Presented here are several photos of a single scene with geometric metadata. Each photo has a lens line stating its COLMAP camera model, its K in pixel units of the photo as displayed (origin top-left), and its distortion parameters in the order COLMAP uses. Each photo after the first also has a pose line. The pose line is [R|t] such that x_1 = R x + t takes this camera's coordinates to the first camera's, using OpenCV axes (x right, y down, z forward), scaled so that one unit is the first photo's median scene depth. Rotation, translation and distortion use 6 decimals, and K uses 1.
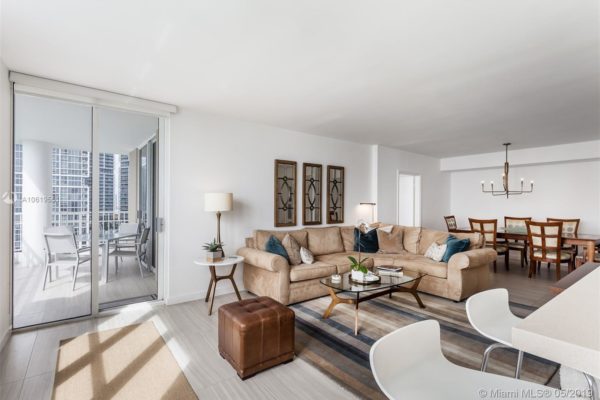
lens RADIAL K [[295.2, 0, 296.7], [0, 295.2, 201.8], [0, 0, 1]] dist [0.016321, -0.000922]
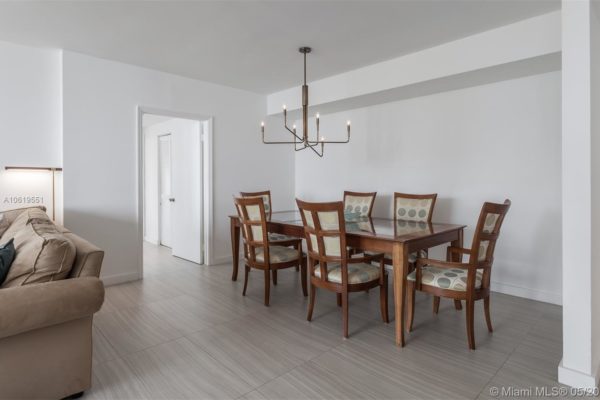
lens RADIAL K [[341.8, 0, 308.7], [0, 341.8, 173.7], [0, 0, 1]] dist [0.002237, 0.000889]
pose [[0.994849, -0.007620, 0.101083, 0.657260], [0.009299, 0.999826, -0.016152, 0.029810], [-0.100942, 0.017009, 0.994747, 0.420131]]
